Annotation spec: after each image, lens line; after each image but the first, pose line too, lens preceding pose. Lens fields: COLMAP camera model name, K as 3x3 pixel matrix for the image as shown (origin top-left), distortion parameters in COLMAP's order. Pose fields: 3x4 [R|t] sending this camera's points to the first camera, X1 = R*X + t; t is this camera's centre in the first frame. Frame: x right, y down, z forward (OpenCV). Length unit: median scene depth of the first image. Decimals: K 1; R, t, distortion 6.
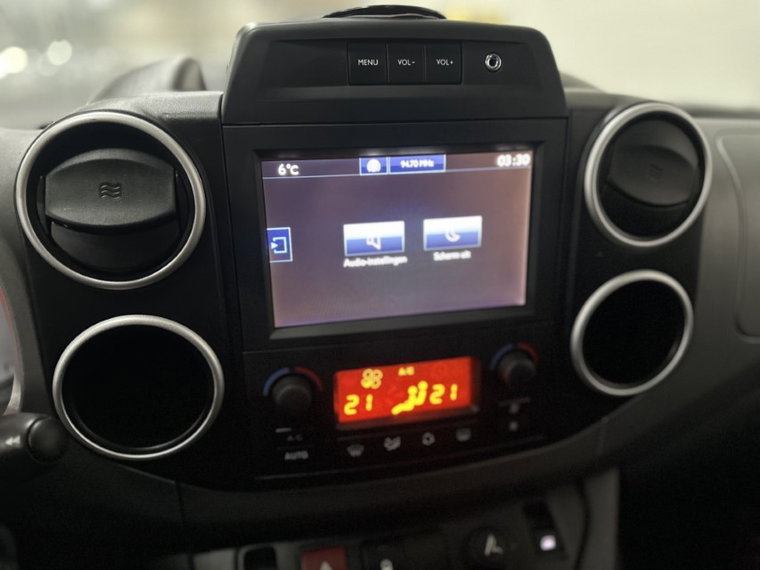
lens RADIAL K [[523.9, 0, 380.0], [0, 523.9, 285.0], [0, 0, 1]] dist [0.088385, -0.122584]
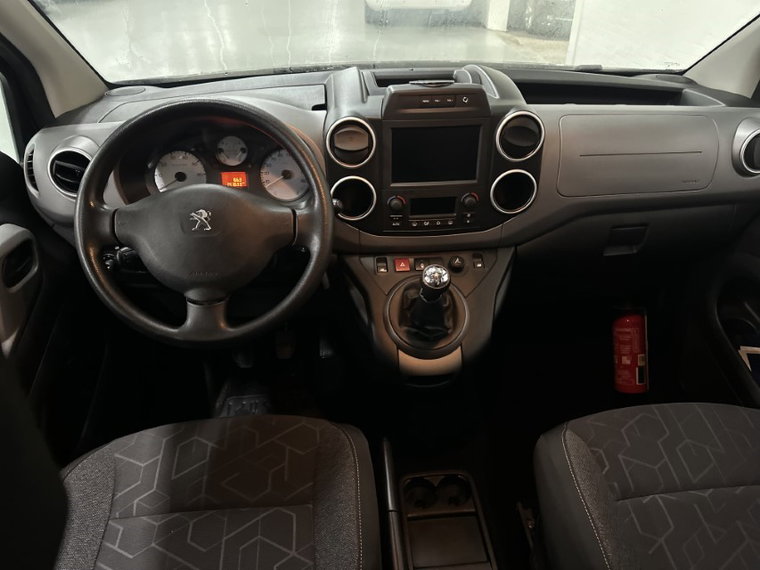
lens RADIAL K [[523.9, 0, 380.0], [0, 523.9, 285.0], [0, 0, 1]] dist [0.088385, -0.122584]
pose [[0.992596, 0.067550, -0.100948, 0.089659], [-0.045556, 0.977462, 0.206136, 0.031850], [0.112597, -0.200011, 0.973302, -2.141718]]
